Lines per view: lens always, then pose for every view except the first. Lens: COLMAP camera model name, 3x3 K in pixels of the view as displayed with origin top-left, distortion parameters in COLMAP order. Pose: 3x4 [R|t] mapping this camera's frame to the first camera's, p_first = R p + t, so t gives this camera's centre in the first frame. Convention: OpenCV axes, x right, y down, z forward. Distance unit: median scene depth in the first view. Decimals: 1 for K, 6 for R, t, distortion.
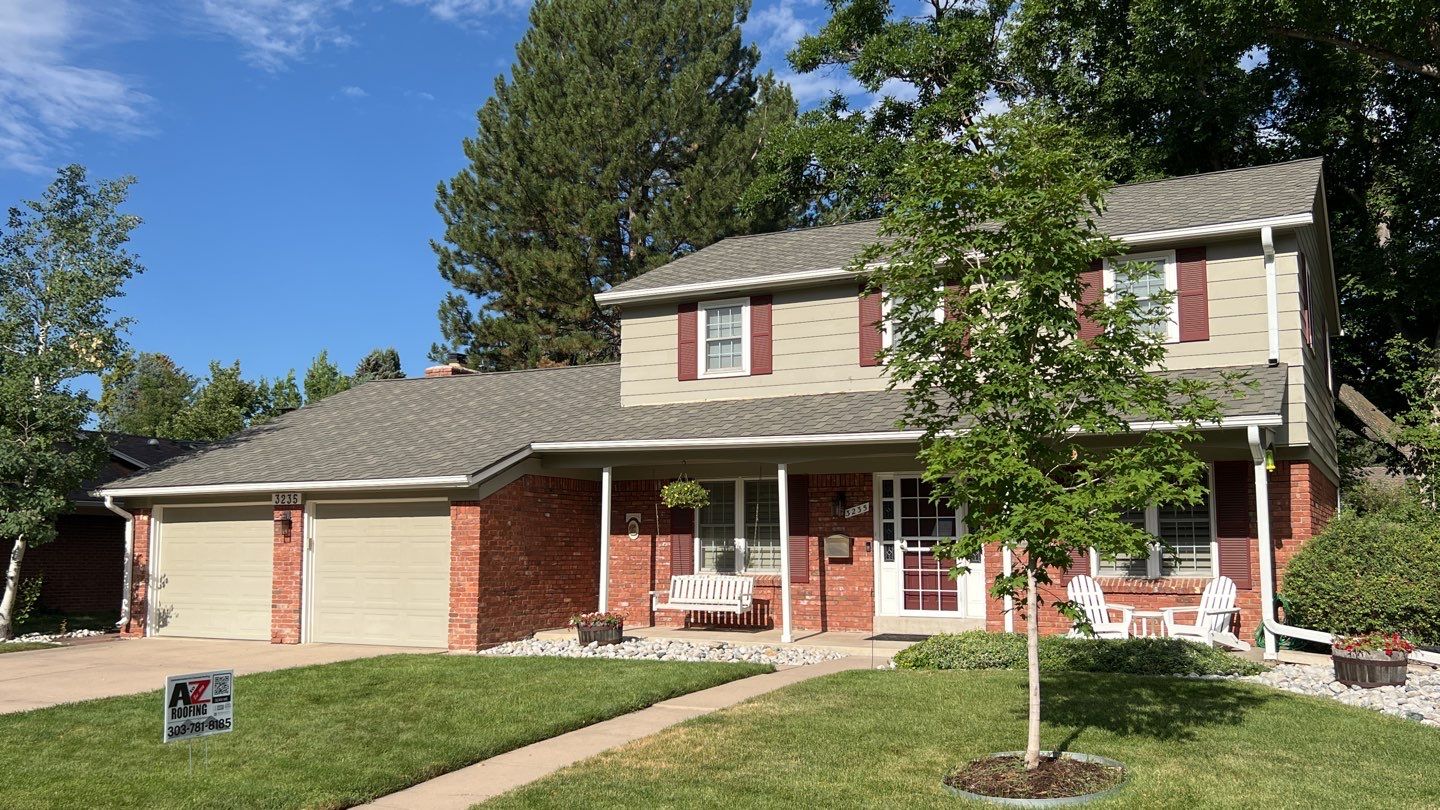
lens RADIAL K [[1207.2, 0, 720.0], [0, 1207.2, 405.0], [0, 0, 1]] dist [0.009442, 0.005668]
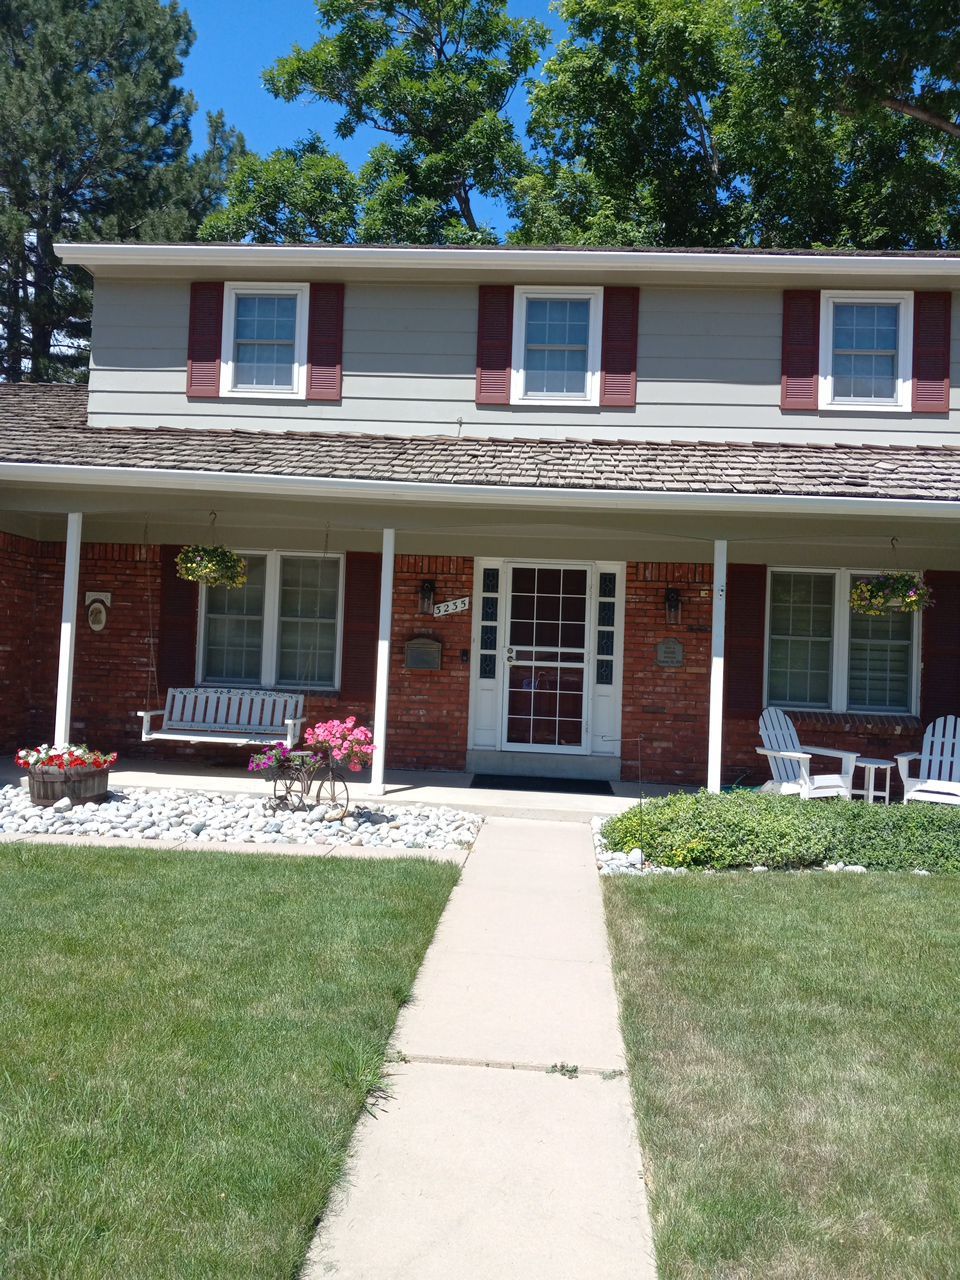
lens RADIAL K [[933.8, 0, 480.0], [0, 933.8, 640.0], [0, 0, 1]] dist [-0.004894, -0.002974]
pose [[0.899829, 0.049741, 0.433397, -0.110104], [-0.091331, 0.992942, 0.075665, 0.061124], [-0.426574, -0.107668, 0.898021, 0.472124]]
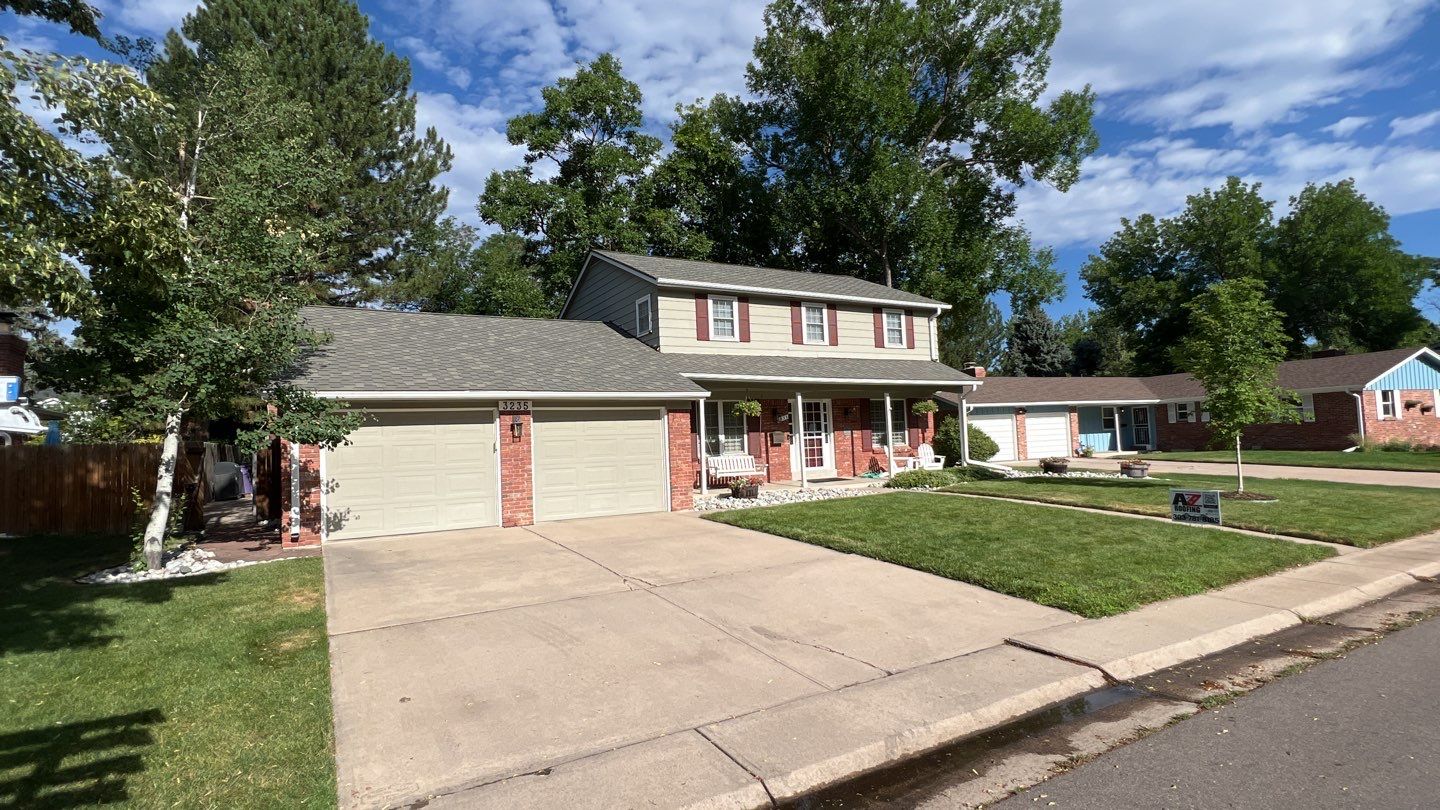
lens RADIAL K [[694.5, 0, 720.0], [0, 694.5, 405.0], [0, 0, 1]] dist [0.000491, 0.000078]
pose [[0.539031, 0.024181, 0.841939, -0.848717], [-0.068534, 0.997533, 0.015227, 0.054185], [-0.839493, -0.065909, 0.539358, 0.475004]]
